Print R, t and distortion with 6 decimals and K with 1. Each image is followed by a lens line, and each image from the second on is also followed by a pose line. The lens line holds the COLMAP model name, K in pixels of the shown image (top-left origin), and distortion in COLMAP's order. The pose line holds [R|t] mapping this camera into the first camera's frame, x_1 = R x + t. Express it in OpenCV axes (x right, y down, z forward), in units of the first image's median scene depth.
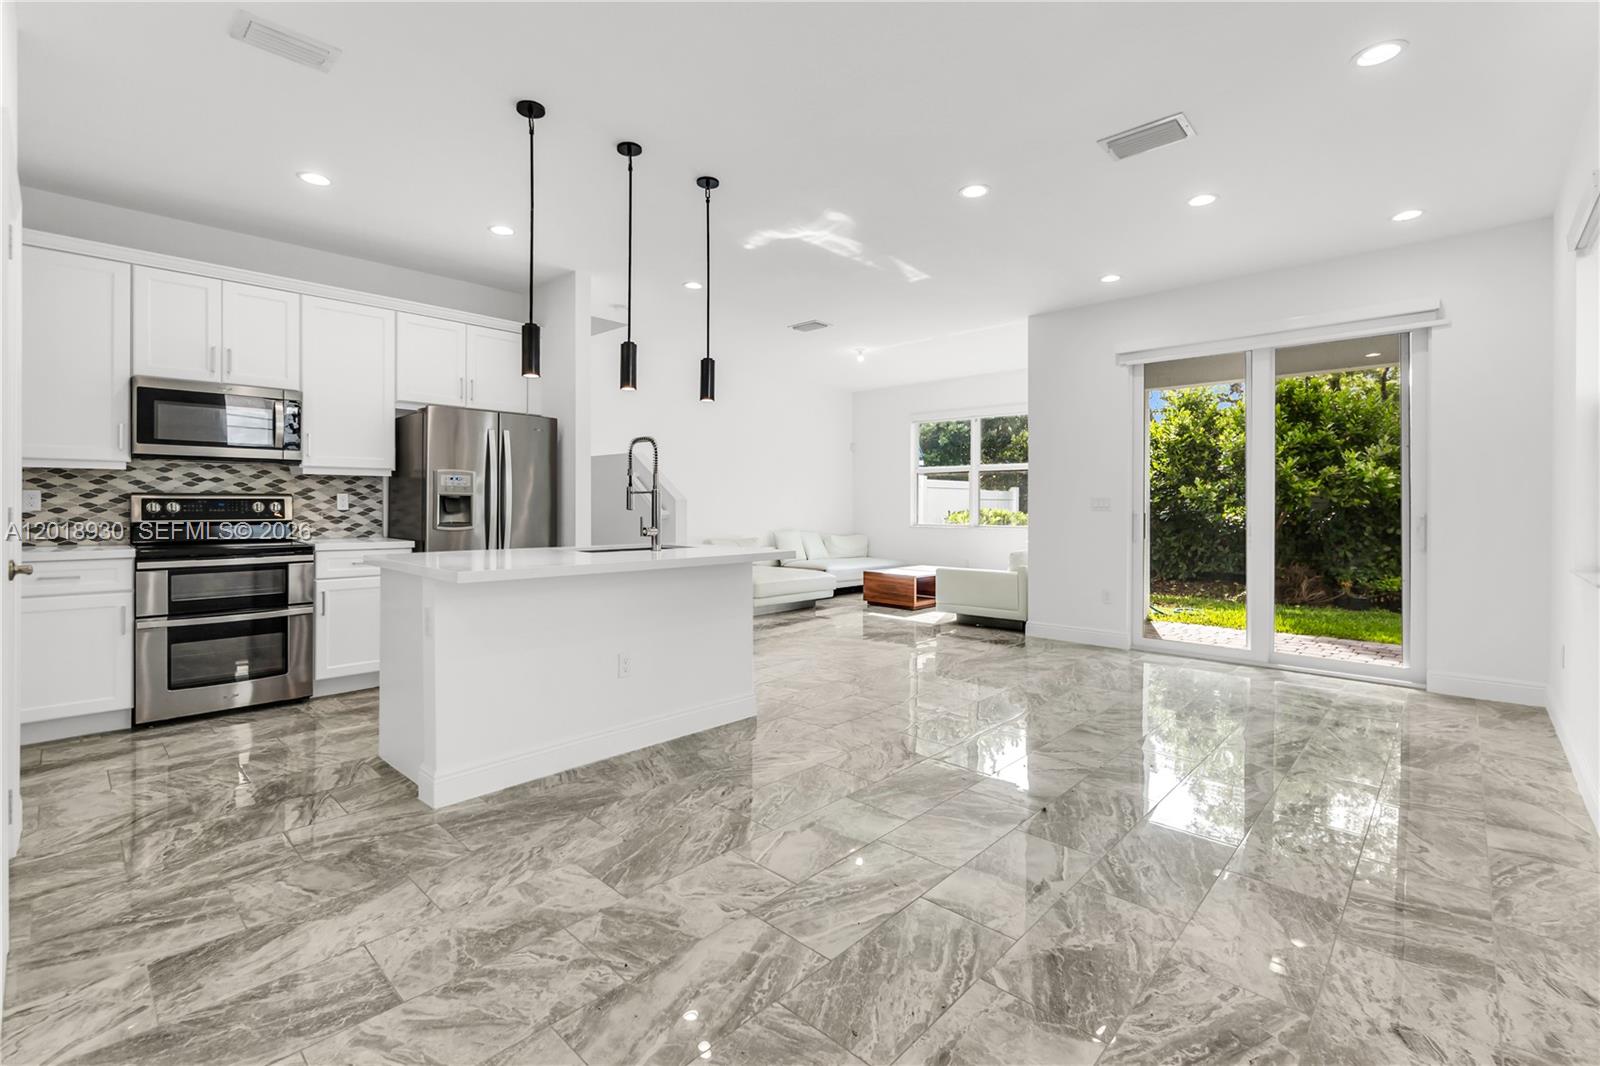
lens RADIAL K [[707.1, 0, 781.9], [0, 707.1, 509.3], [0, 0, 1]] dist [-0.006072, 0.003437]
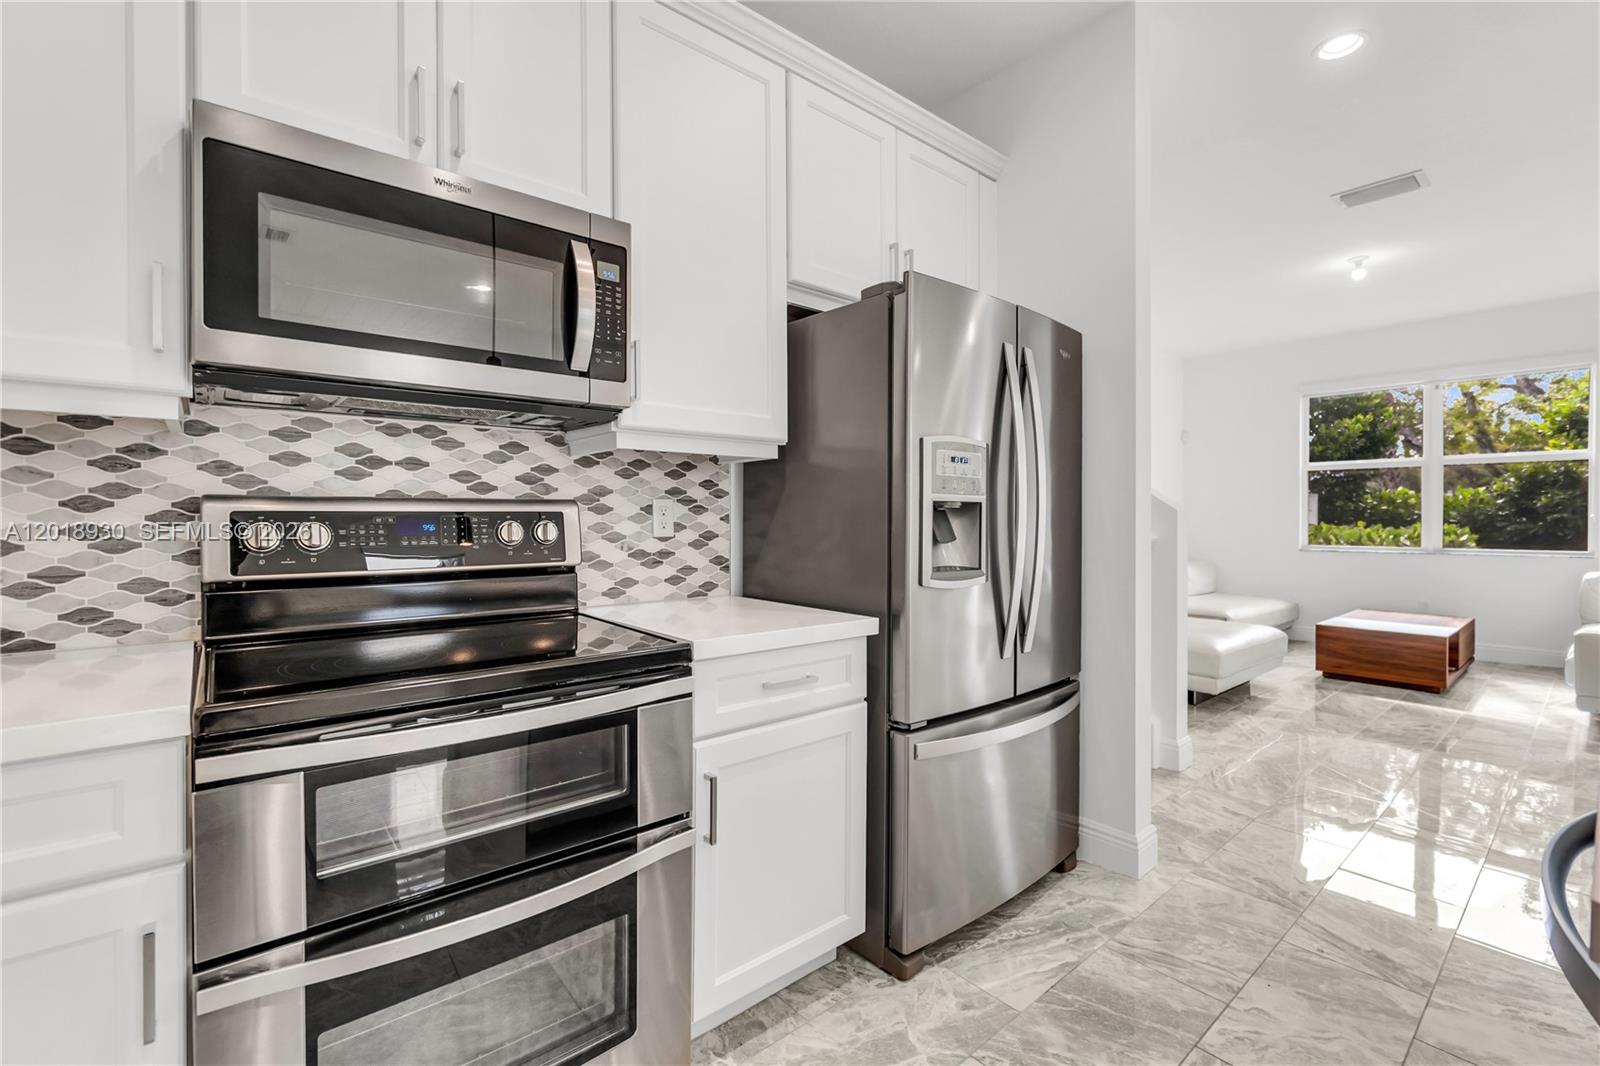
lens RADIAL K [[707.1, 0, 786.8], [0, 707.1, 521.1], [0, 0, 1]] dist [-0.006072, 0.003437]
pose [[0.995407, -0.001598, -0.095724, -0.628343], [0.001762, 0.999997, 0.001639, -0.011565], [0.095721, -0.001800, 0.995407, 0.709762]]
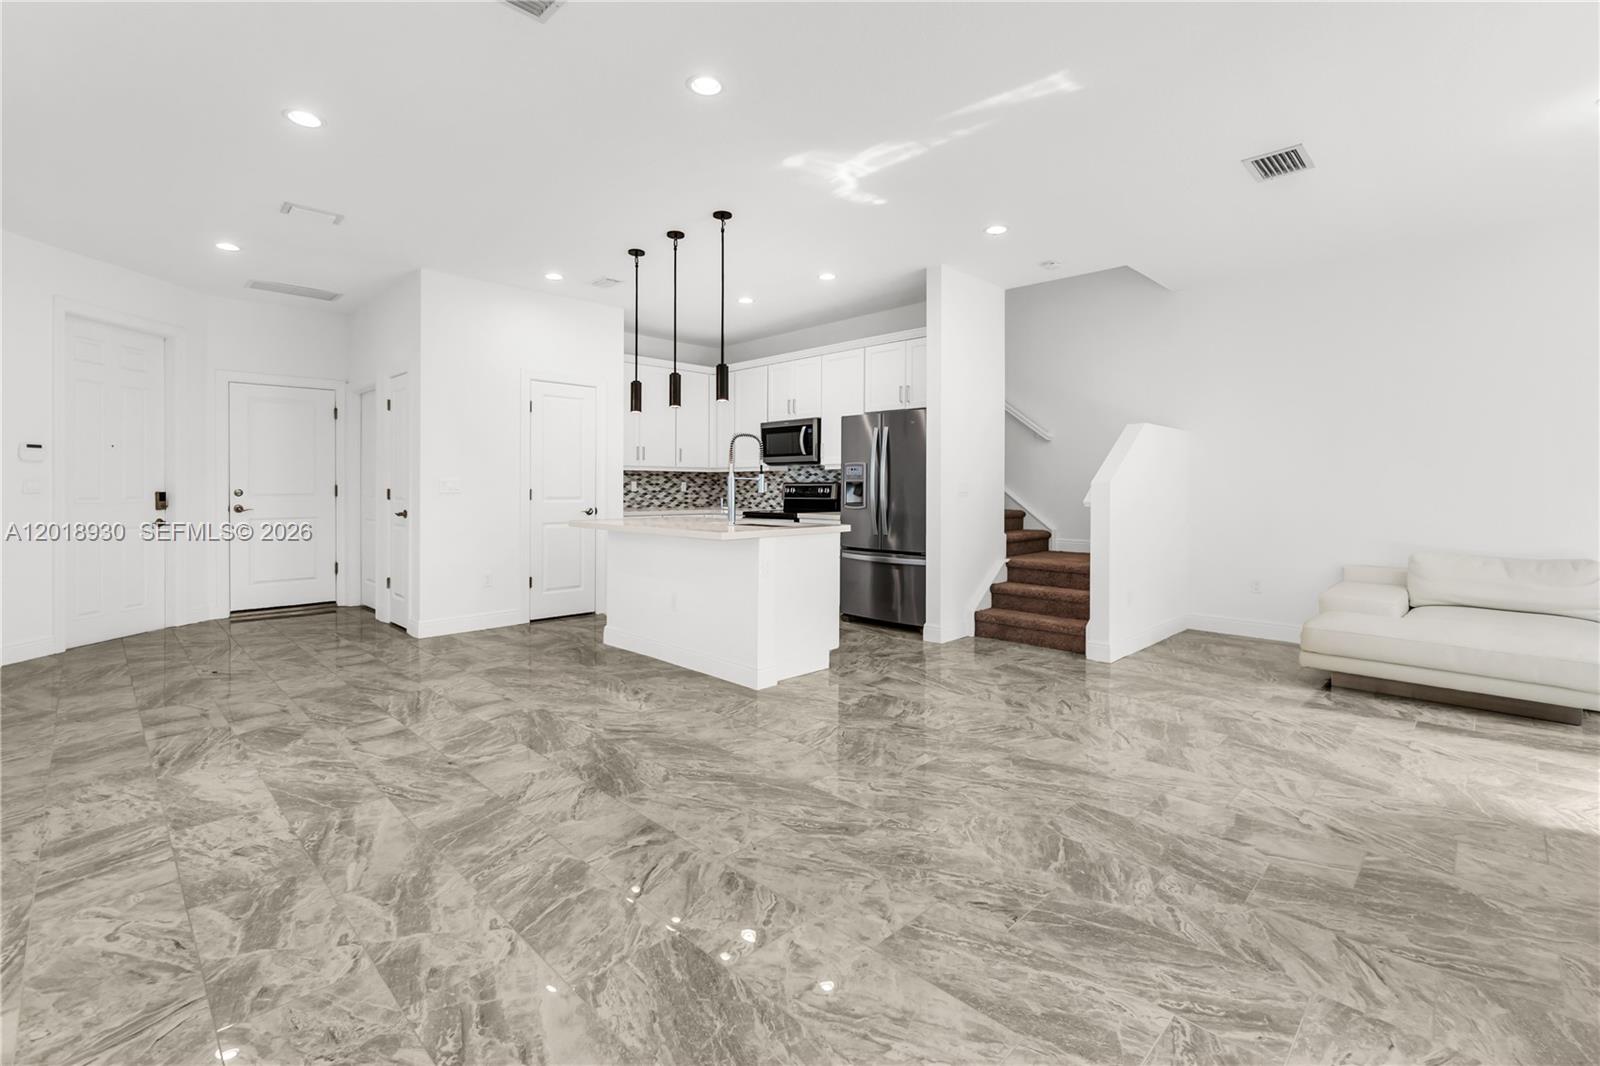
lens RADIAL K [[707.1, 0, 780.7], [0, 707.1, 490.3], [0, 0, 1]] dist [-0.006072, 0.003437]
pose [[-0.024626, 0.001091, -0.999696, 1.027601], [-0.009551, 0.999954, 0.001326, -0.006040], [0.999651, 0.009580, -0.024614, 1.079144]]
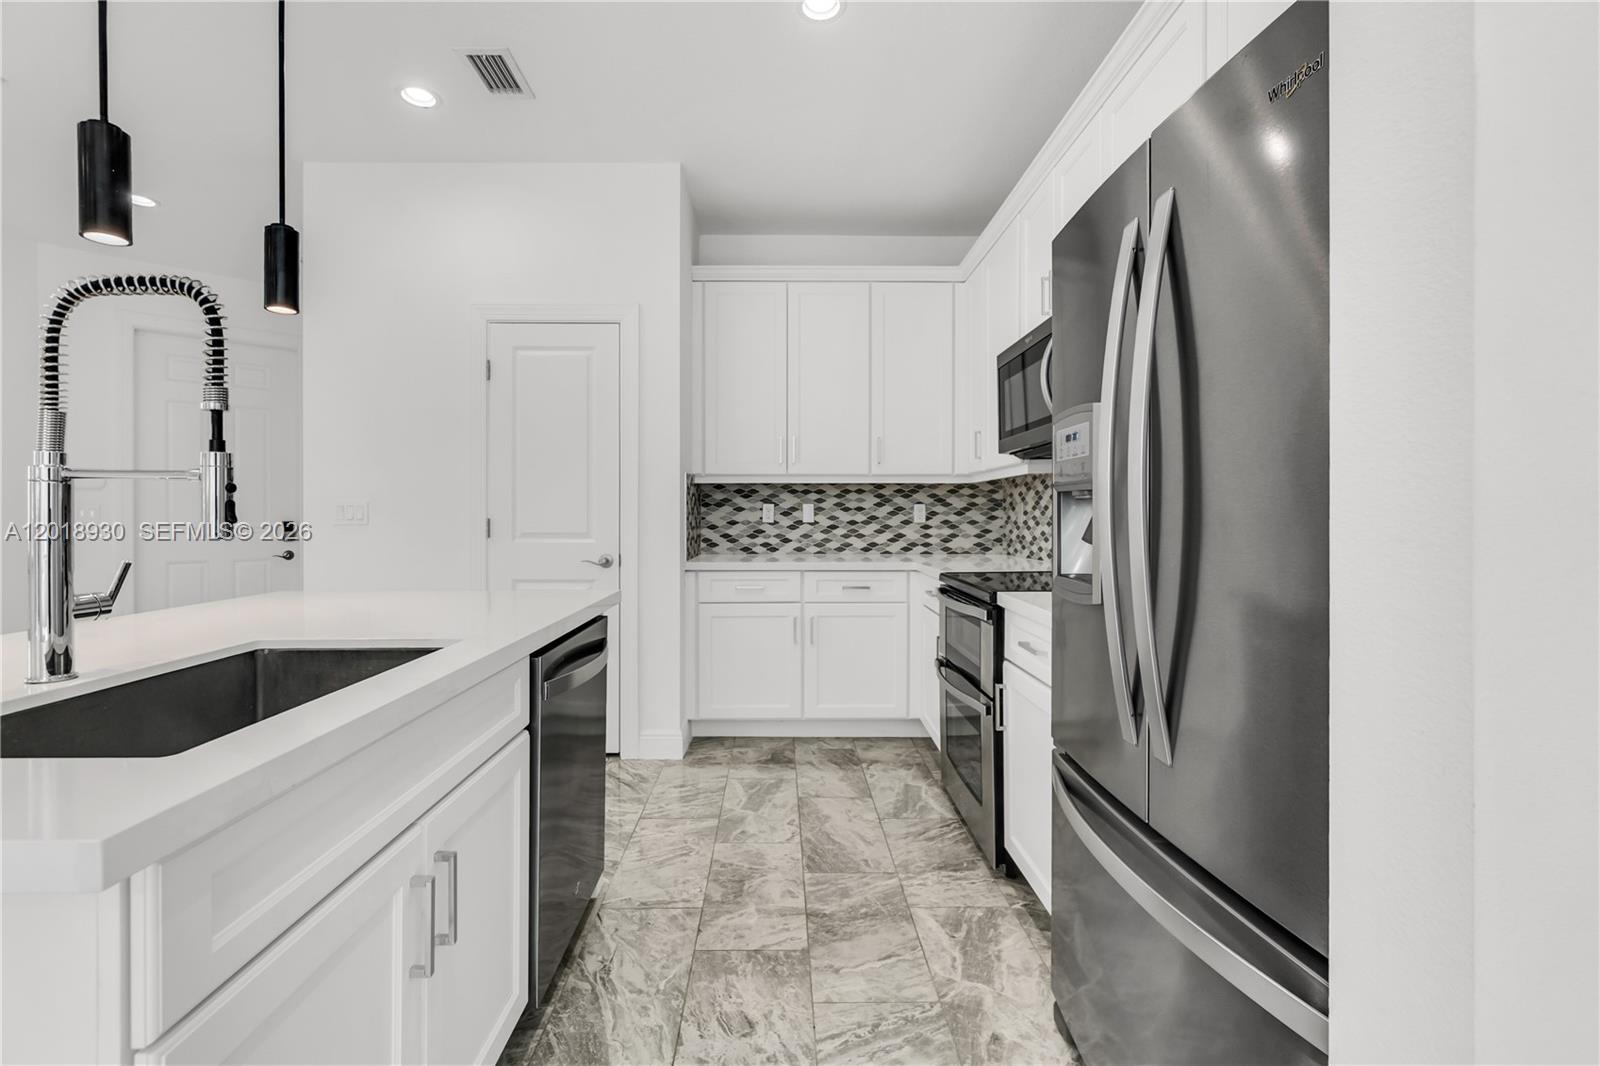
lens RADIAL K [[707.1, 0, 786.8], [0, 707.1, 520.9], [0, 0, 1]] dist [-0.006072, 0.003437]
pose [[-0.708332, 0.002957, -0.705873, -0.176788], [-0.006731, 0.999917, 0.010944, -0.010467], [0.705847, 0.012503, -0.708254, 1.369752]]
